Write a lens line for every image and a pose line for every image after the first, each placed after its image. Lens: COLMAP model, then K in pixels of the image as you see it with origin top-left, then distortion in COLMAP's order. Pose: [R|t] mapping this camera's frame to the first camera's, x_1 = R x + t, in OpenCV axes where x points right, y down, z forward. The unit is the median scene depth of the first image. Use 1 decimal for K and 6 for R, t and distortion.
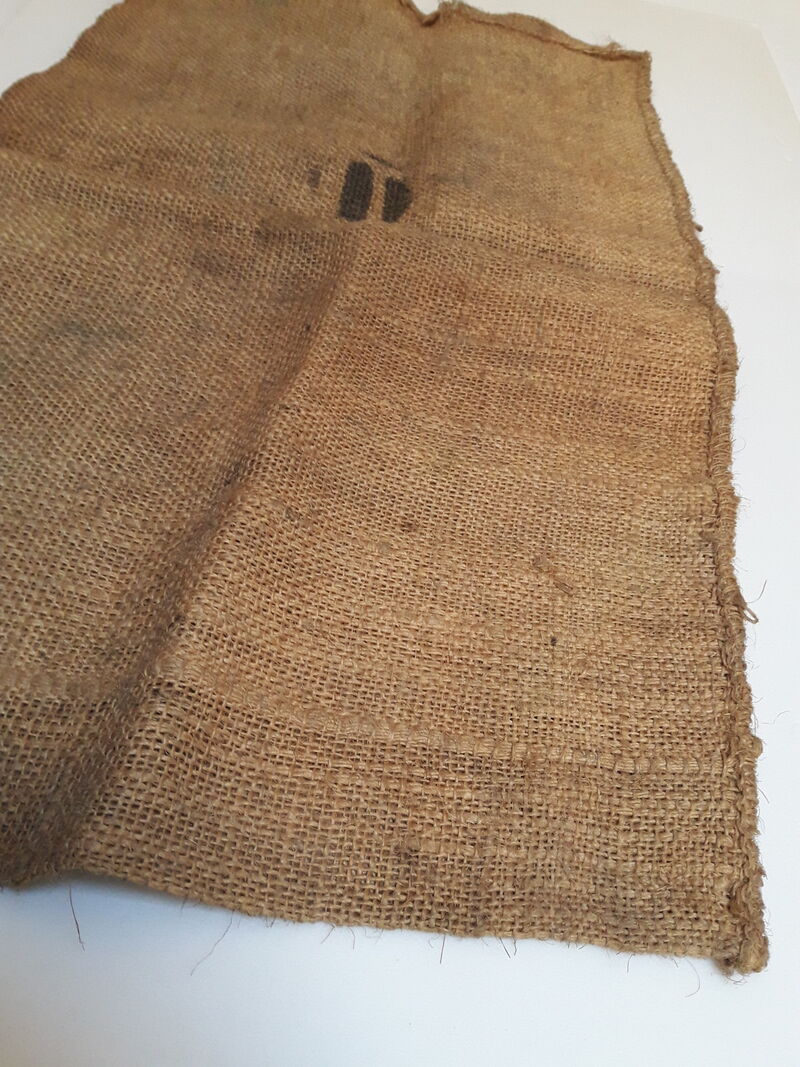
lens RADIAL K [[869.3, 0, 405.4], [0, 869.3, 536.1], [0, 0, 1]] dist [0.166065, -0.443169]
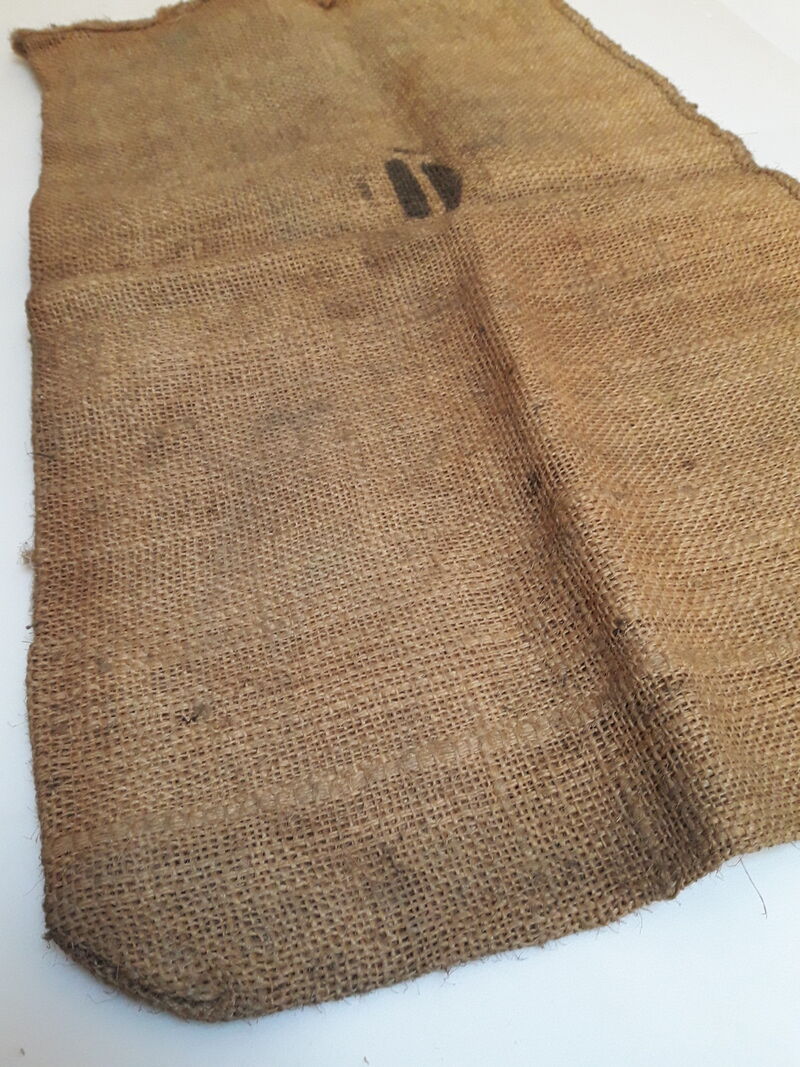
lens RADIAL K [[869.3, 0, 405.4], [0, 869.3, 536.1], [0, 0, 1]] dist [0.166065, -0.443169]
pose [[0.906816, -0.405054, 0.116684, -0.411417], [0.397967, 0.913926, 0.079760, -0.134948], [-0.138947, -0.025891, 0.989961, -0.005736]]
